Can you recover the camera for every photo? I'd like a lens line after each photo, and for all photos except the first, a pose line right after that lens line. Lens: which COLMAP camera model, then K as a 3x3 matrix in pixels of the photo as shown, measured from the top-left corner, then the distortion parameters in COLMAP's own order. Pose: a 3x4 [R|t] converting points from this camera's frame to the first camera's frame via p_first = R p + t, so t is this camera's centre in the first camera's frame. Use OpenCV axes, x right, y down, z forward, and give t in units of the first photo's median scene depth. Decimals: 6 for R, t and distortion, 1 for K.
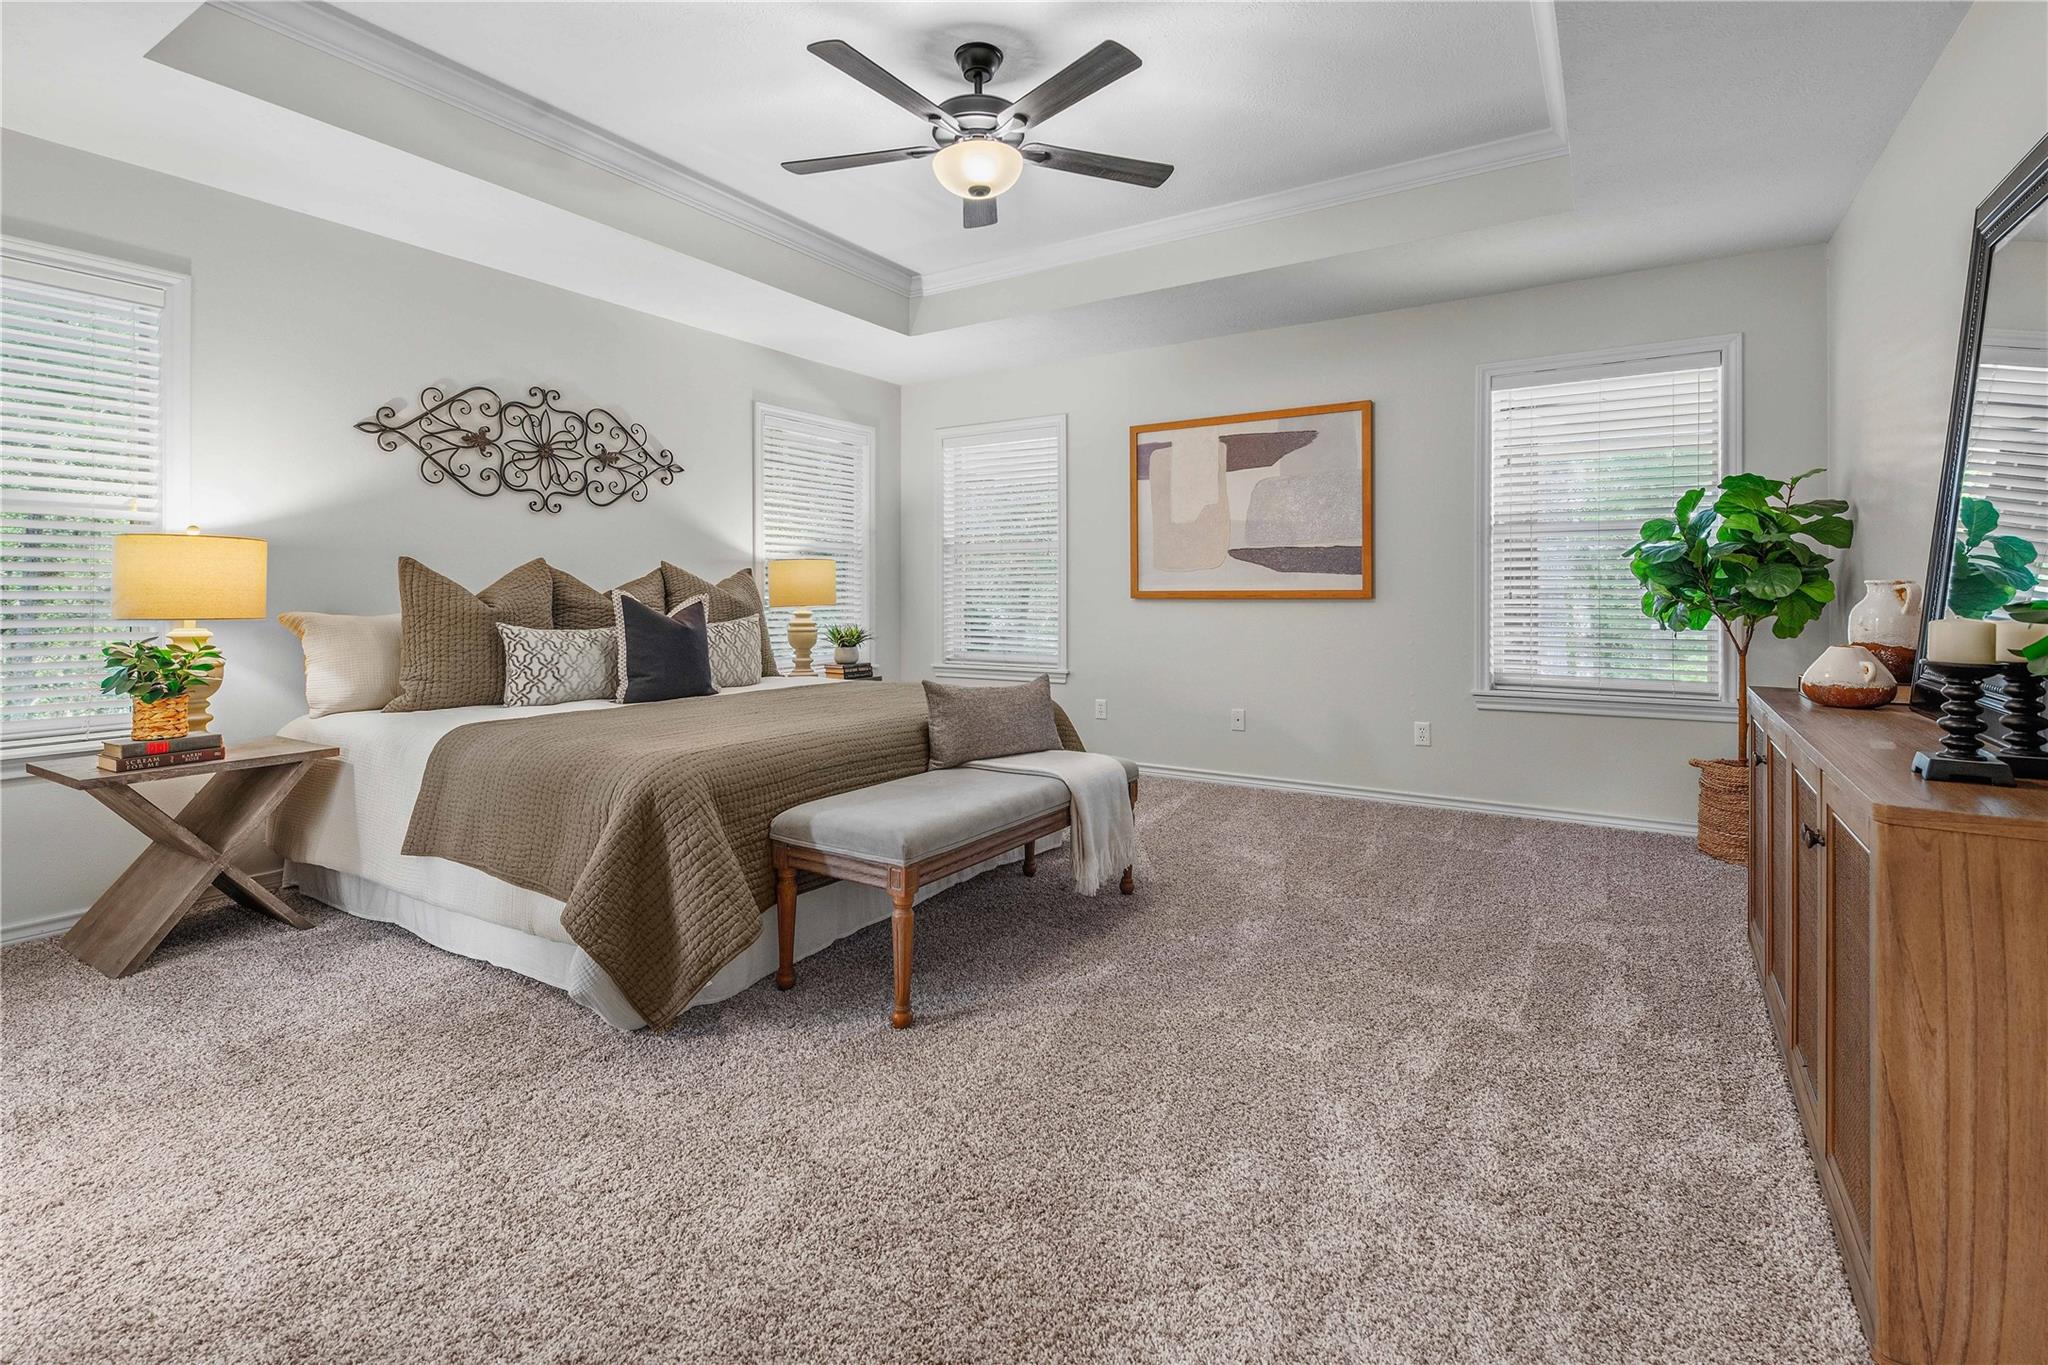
lens RADIAL K [[931.7, 0, 1020.1], [0, 931.7, 565.2], [0, 0, 1]] dist [0.010239, -0.005923]
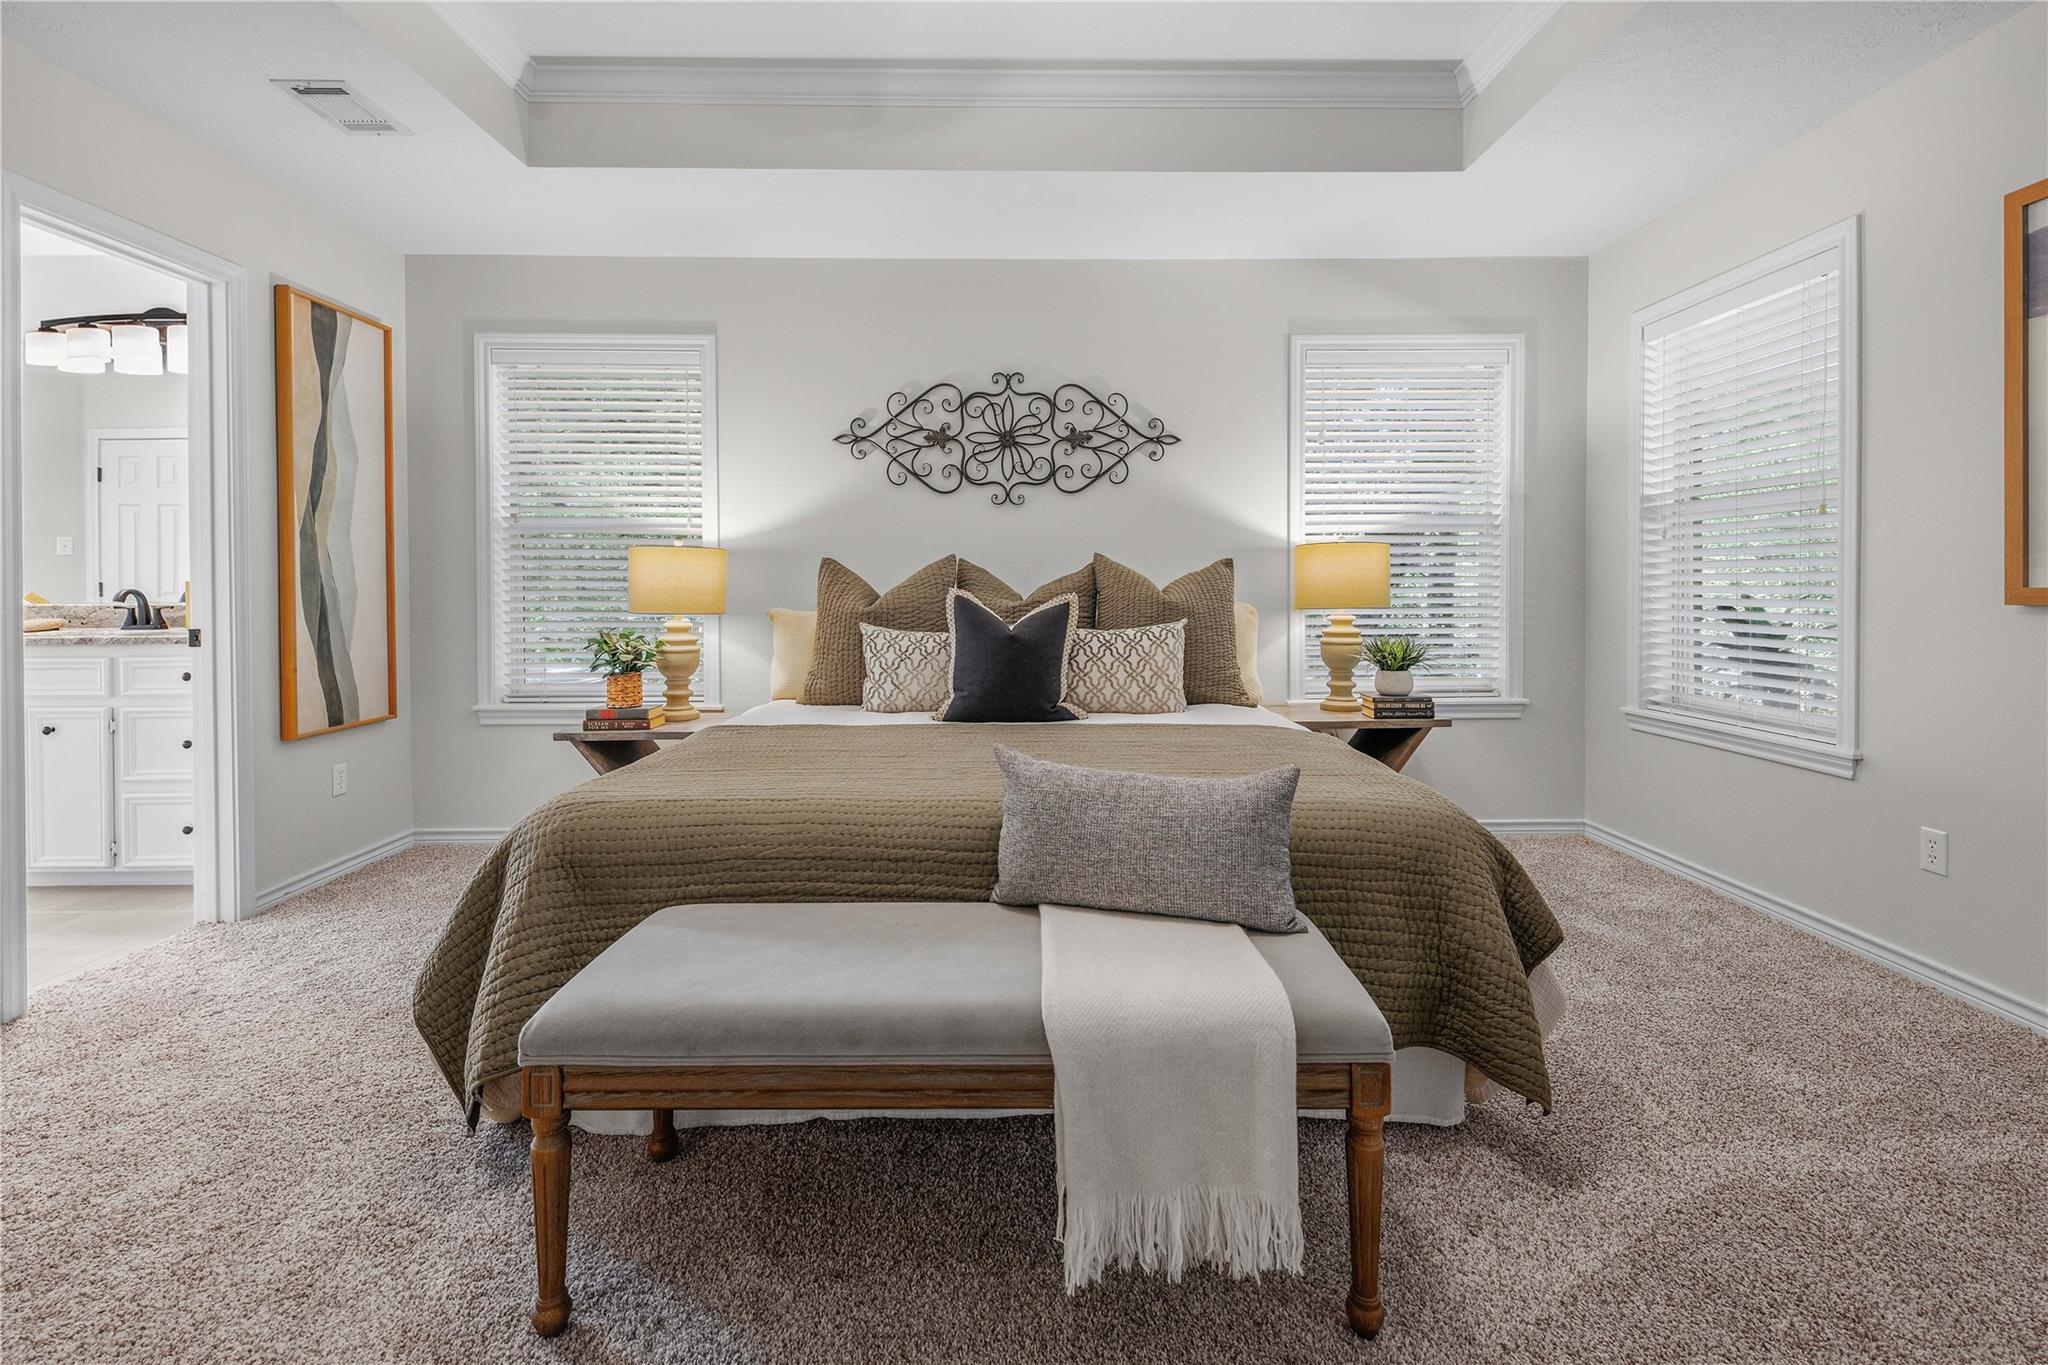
lens RADIAL K [[936.0, 0, 1025.3], [0, 936.0, 594.2], [0, 0, 1]] dist [0.001688, -0.000529]
pose [[0.548208, 0.005038, -0.836327, 0.286538], [0.027866, 0.999317, 0.024286, 0.010329], [0.835877, -0.036619, 0.547693, 0.494435]]
